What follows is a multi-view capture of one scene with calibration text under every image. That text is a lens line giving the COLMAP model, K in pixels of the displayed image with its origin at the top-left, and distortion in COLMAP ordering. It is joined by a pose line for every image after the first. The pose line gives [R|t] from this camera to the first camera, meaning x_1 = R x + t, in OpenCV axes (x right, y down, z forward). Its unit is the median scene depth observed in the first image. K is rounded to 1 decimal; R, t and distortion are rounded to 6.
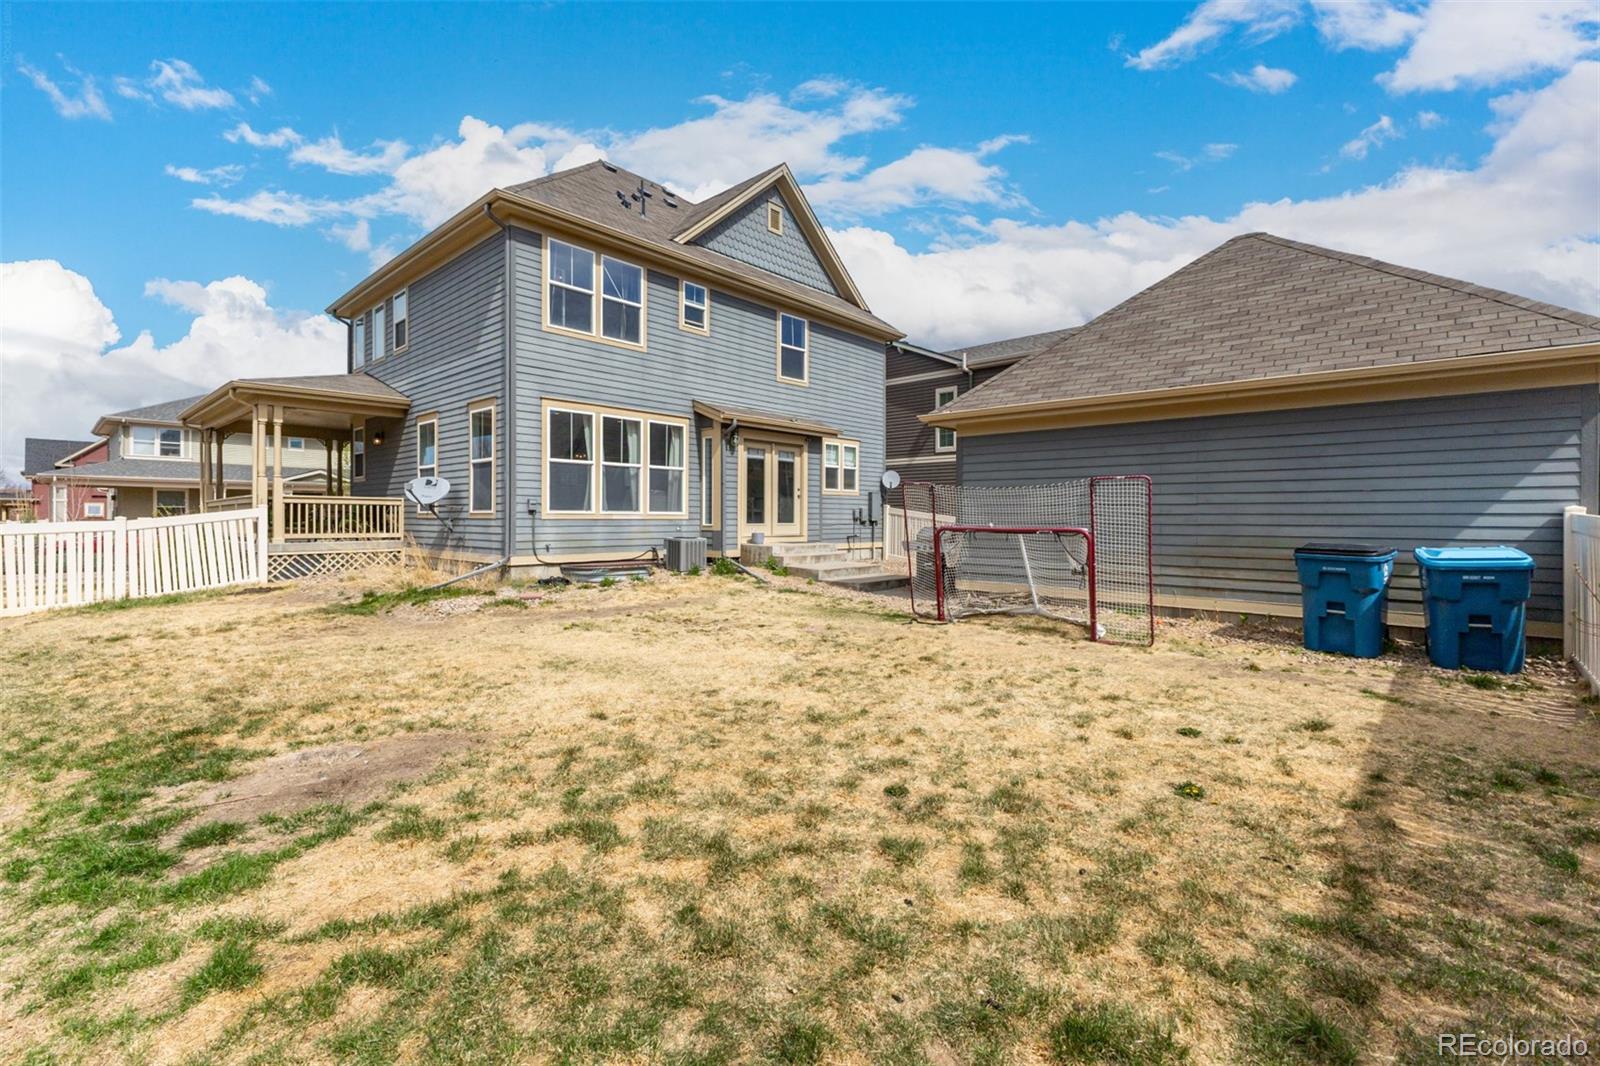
lens RADIAL K [[698.2, 0, 796.0], [0, 698.2, 525.3], [0, 0, 1]] dist [0.009751, -0.001396]
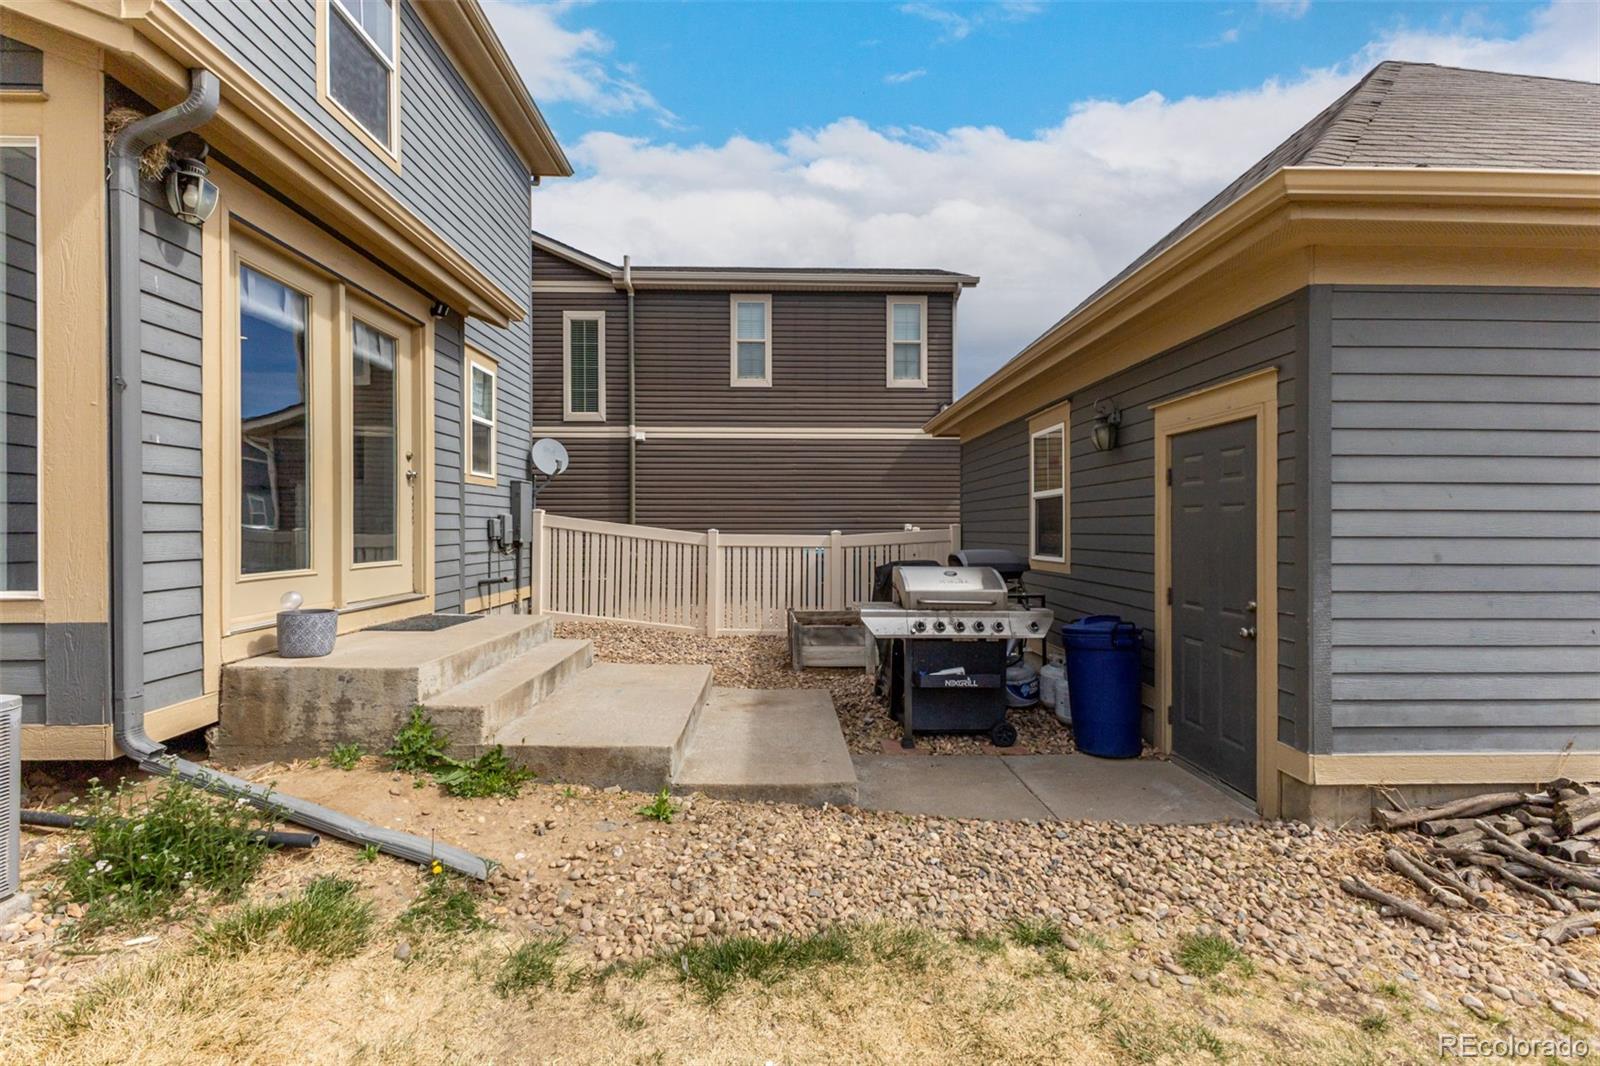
lens RADIAL K [[698.2, 0, 793.4], [0, 698.2, 529.2], [0, 0, 1]] dist [0.009751, -0.001396]
pose [[0.721554, -0.005128, 0.692340, -0.097401], [0.009447, 0.999952, -0.002439, -0.015292], [-0.692294, 0.008301, 0.721568, 0.663322]]
